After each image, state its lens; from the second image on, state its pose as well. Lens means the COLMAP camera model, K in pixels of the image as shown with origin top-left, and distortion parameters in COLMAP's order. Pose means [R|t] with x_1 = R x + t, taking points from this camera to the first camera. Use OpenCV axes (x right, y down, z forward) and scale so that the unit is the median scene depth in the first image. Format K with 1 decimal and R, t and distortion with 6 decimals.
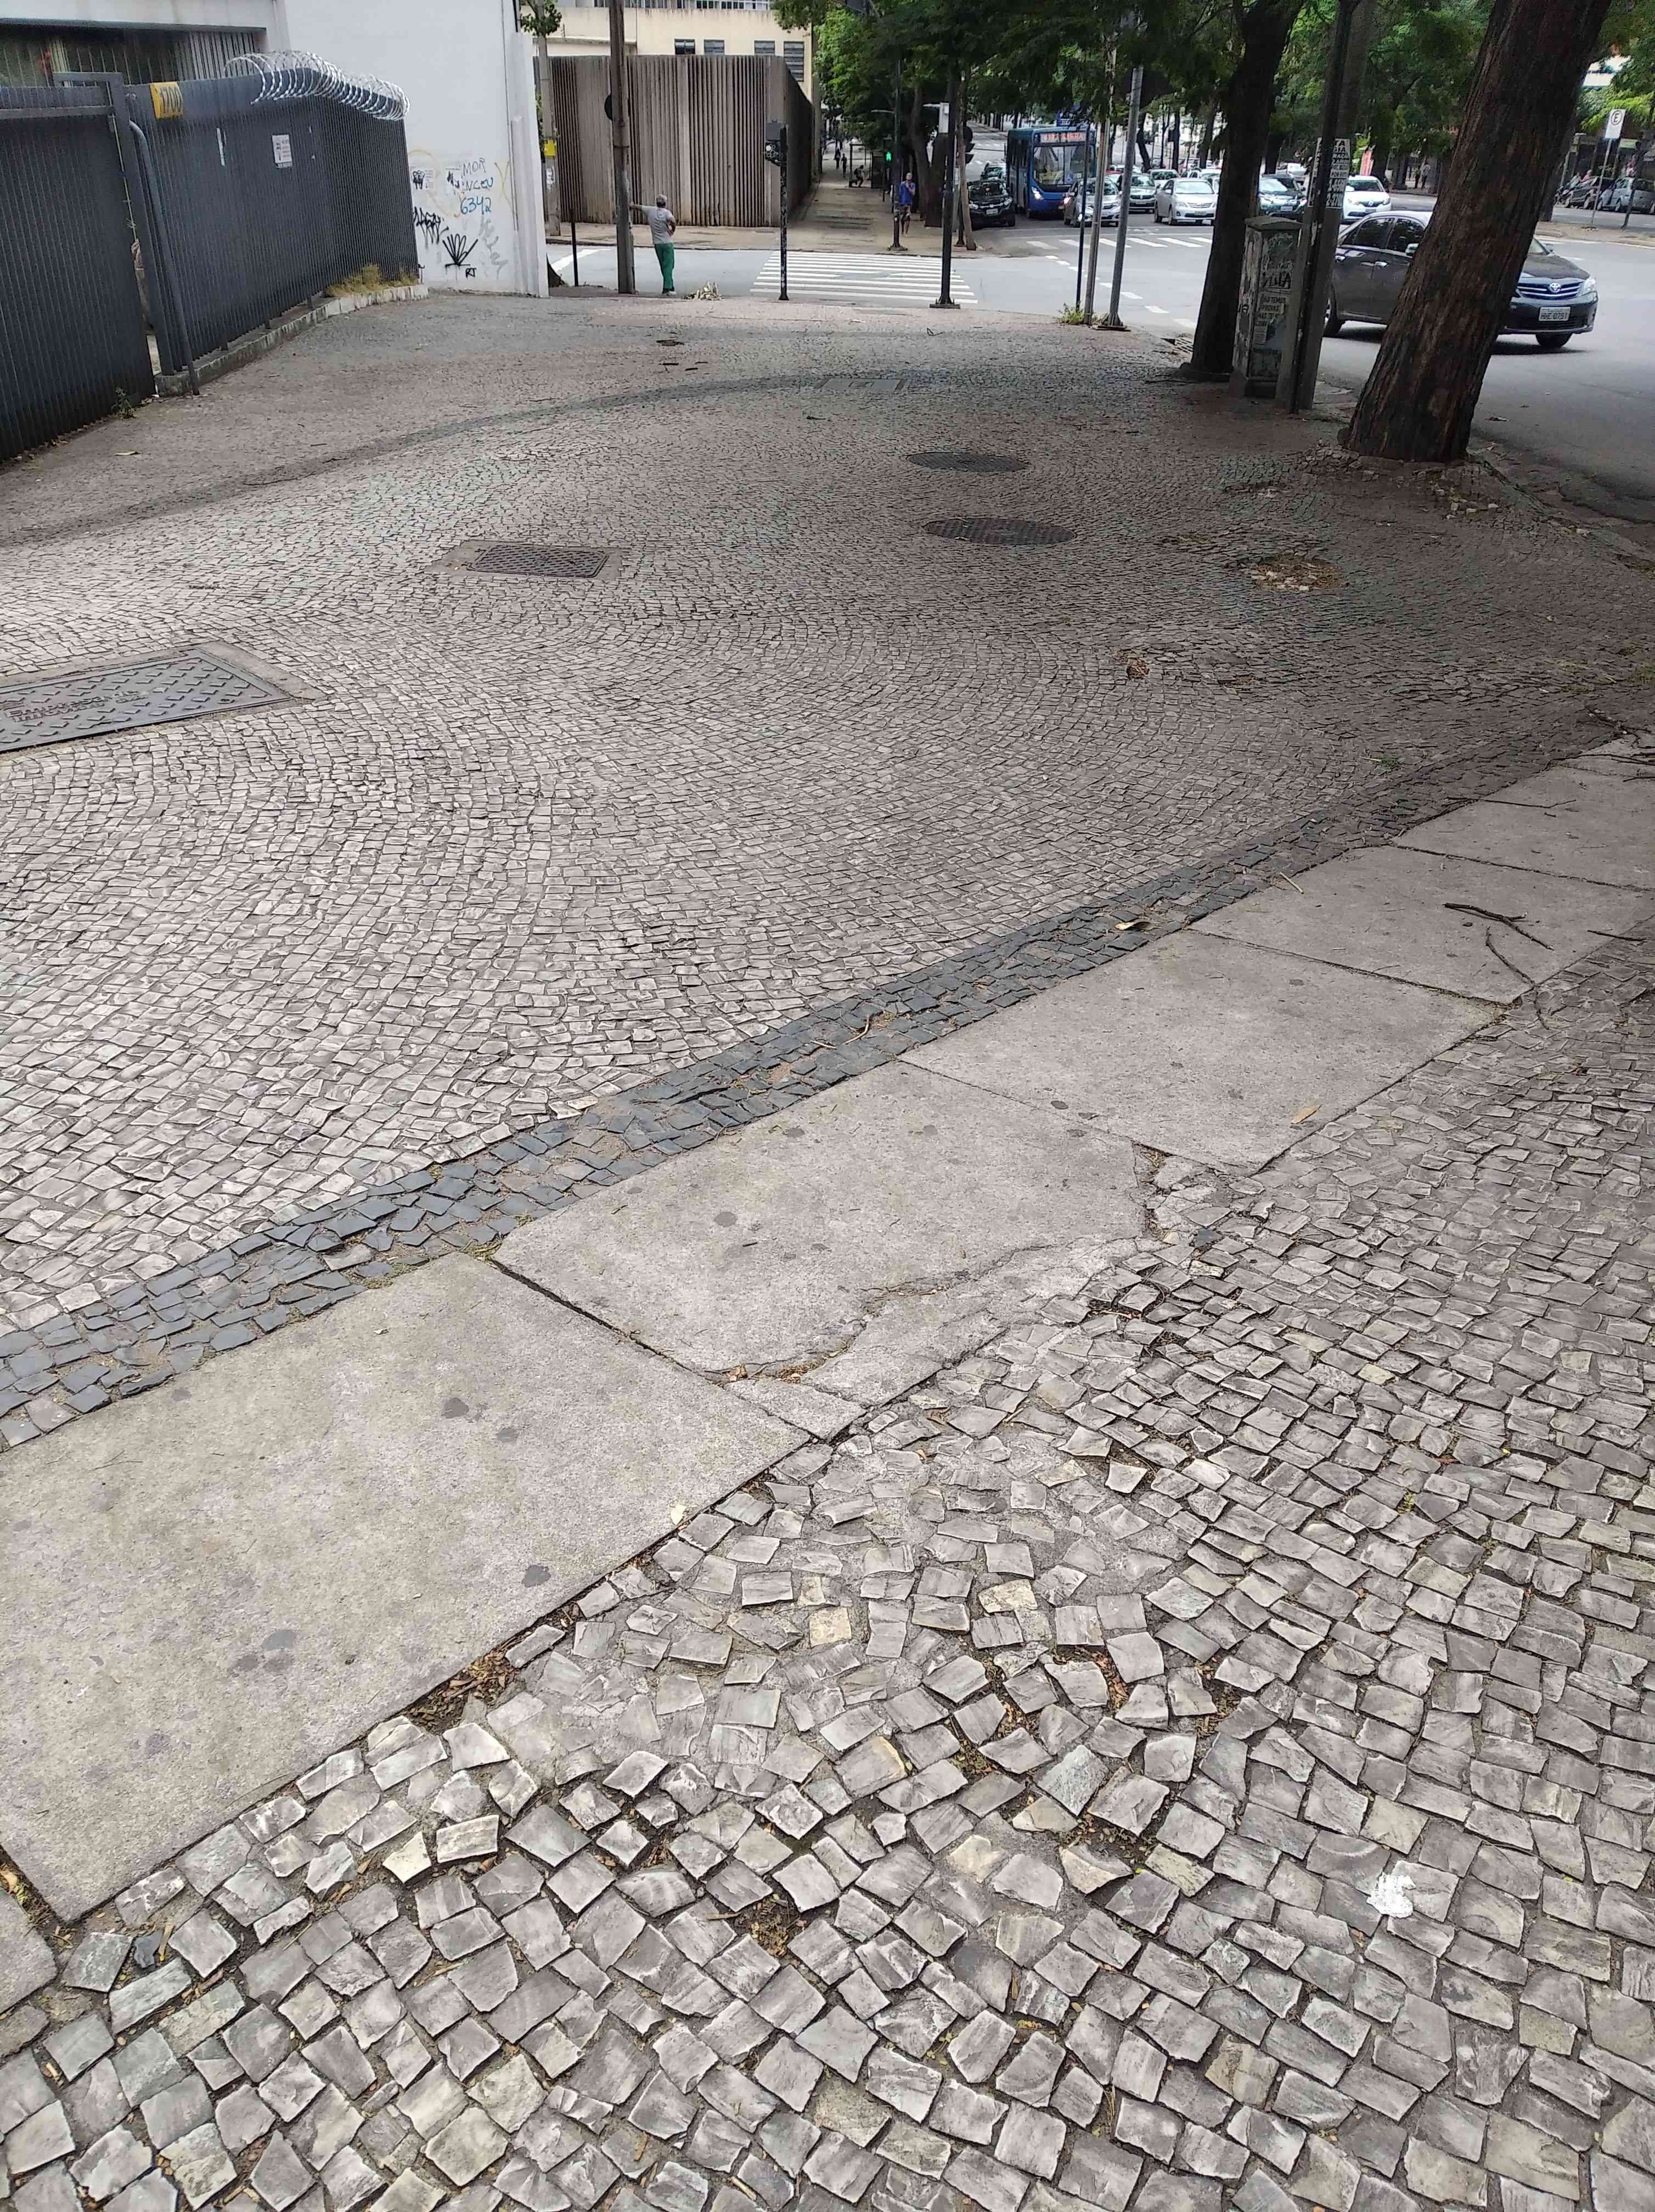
lens RADIAL K [[1773.1, 0, 827.5], [0, 1773.1, 1106.0], [0, 0, 1]] dist [0.092921, -0.165367]
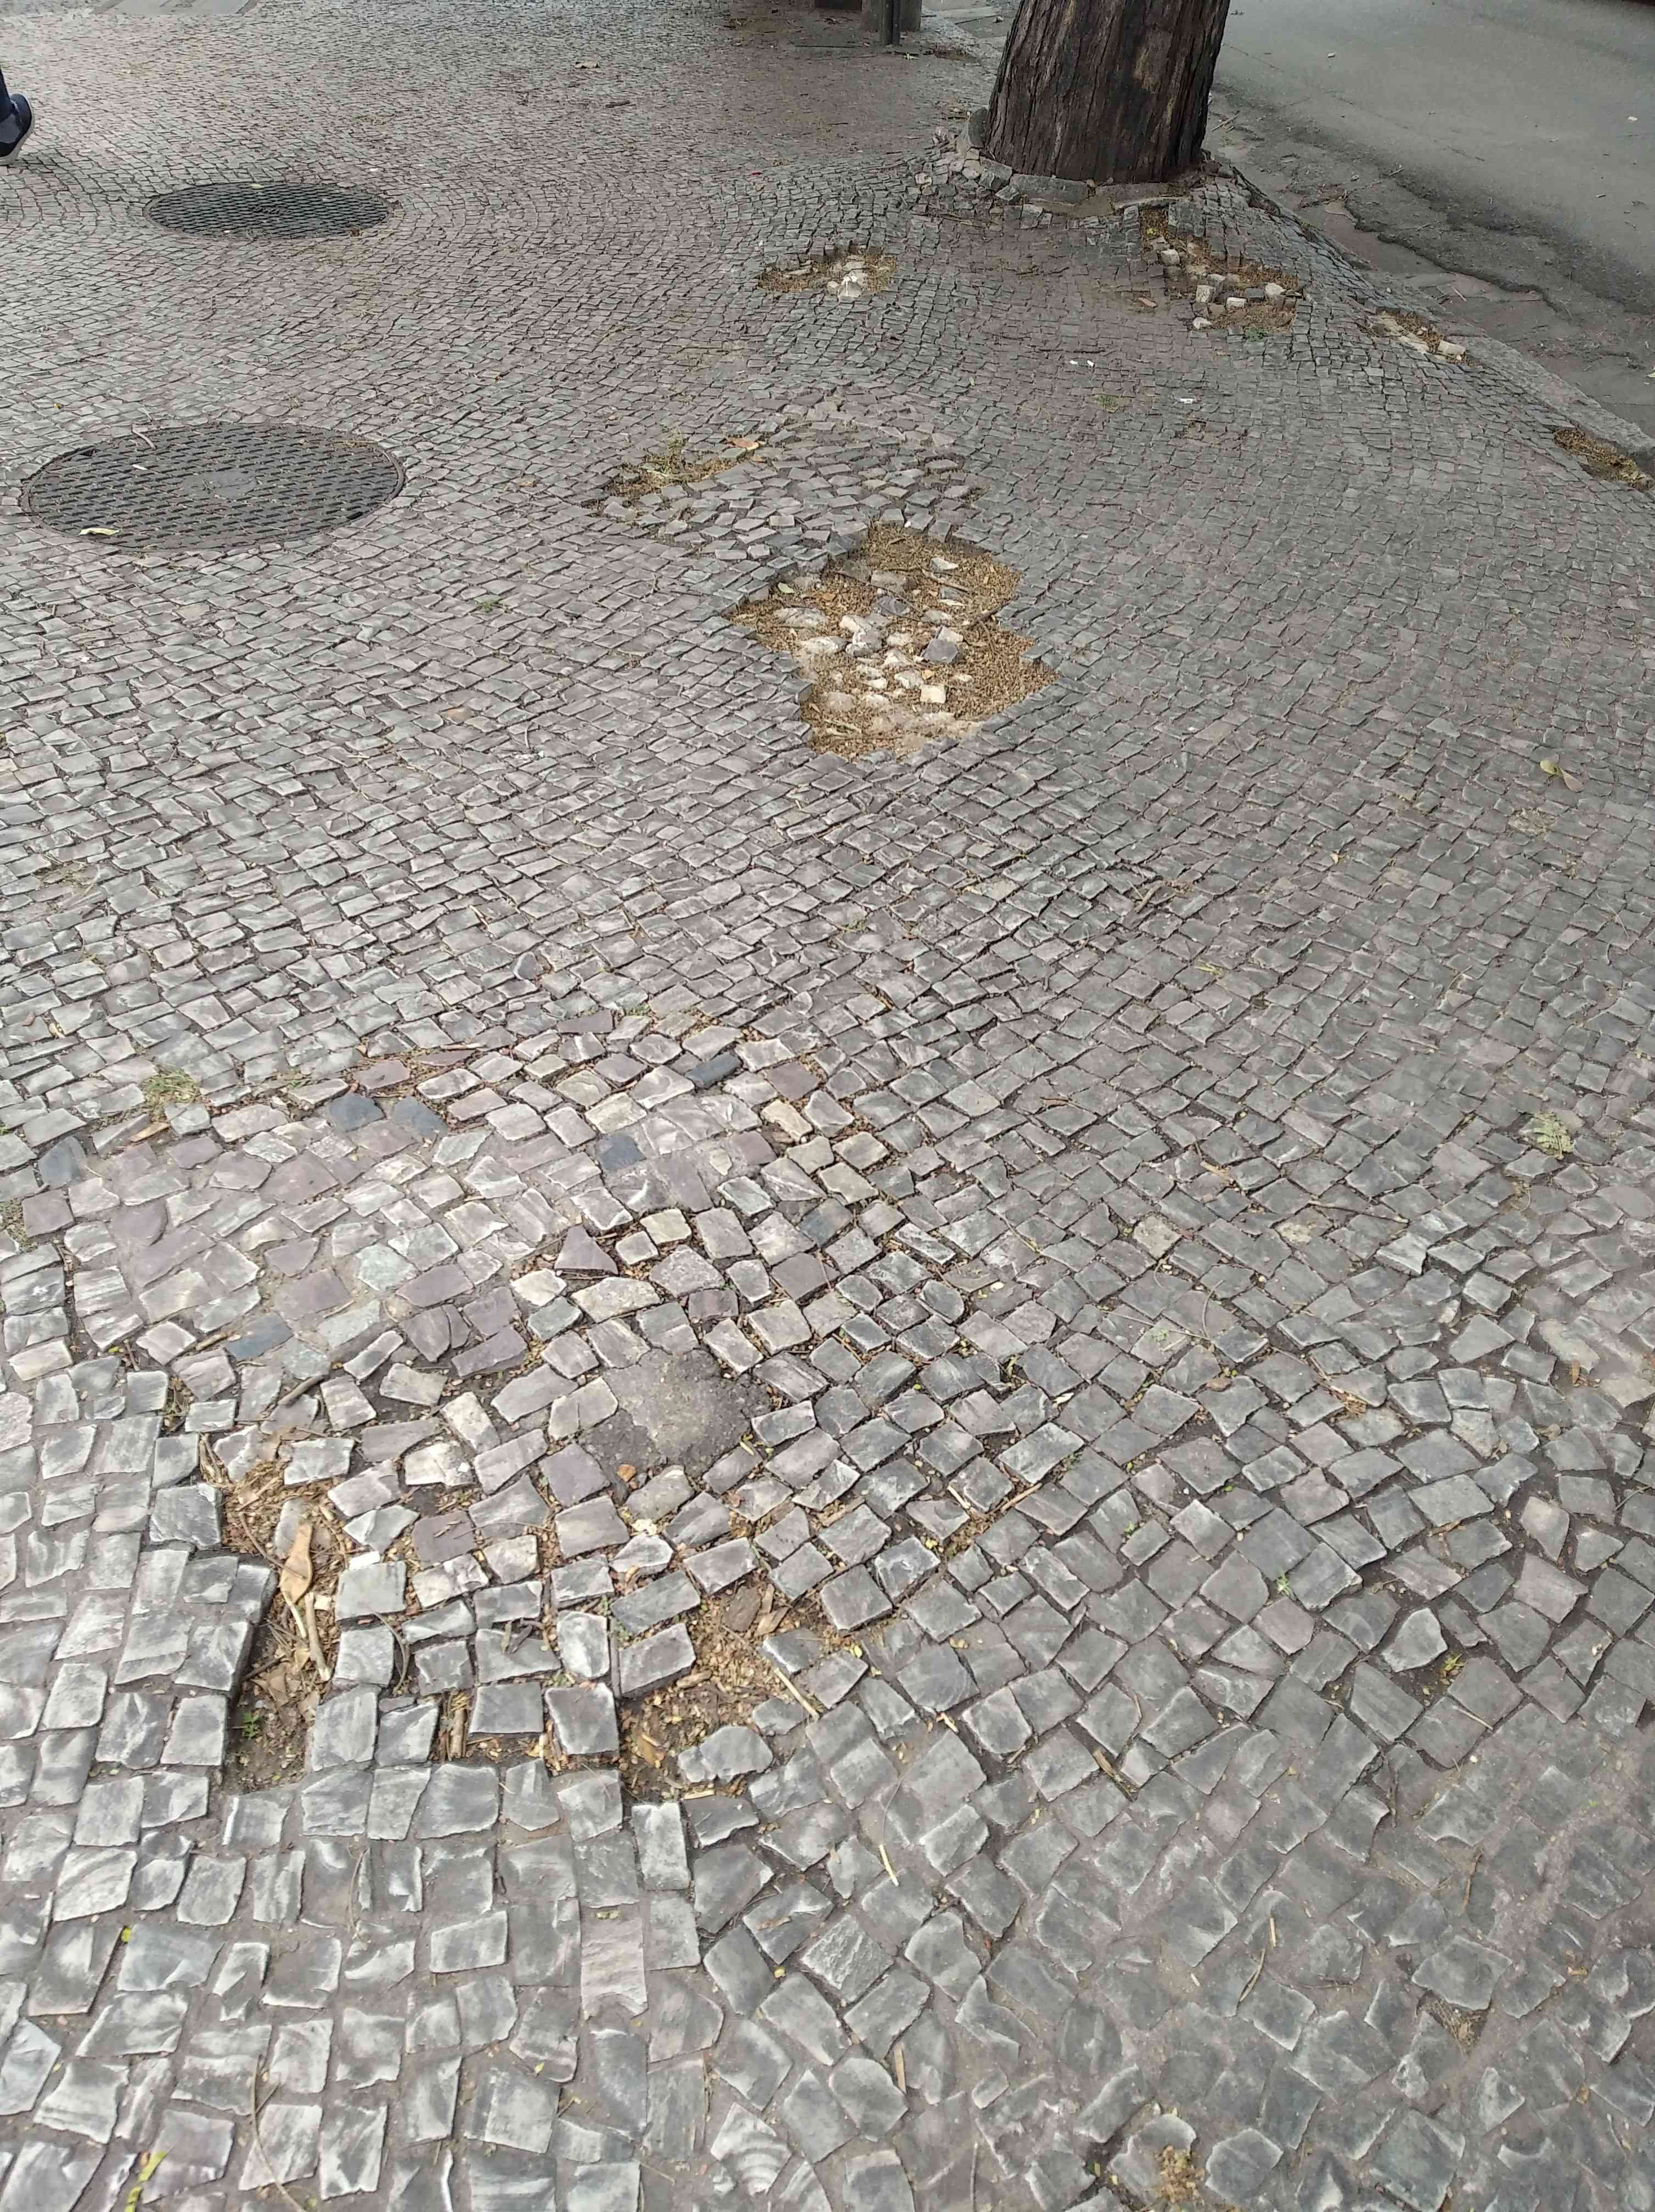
lens RADIAL K [[1773.1, 0, 827.5], [0, 1773.1, 1106.0], [0, 0, 1]] dist [0.092921, -0.165367]
pose [[0.979562, -0.124525, 0.157961, 0.126878], [0.090992, 0.974708, 0.204120, -0.210221], [-0.179384, -0.185575, 0.966118, 0.455236]]
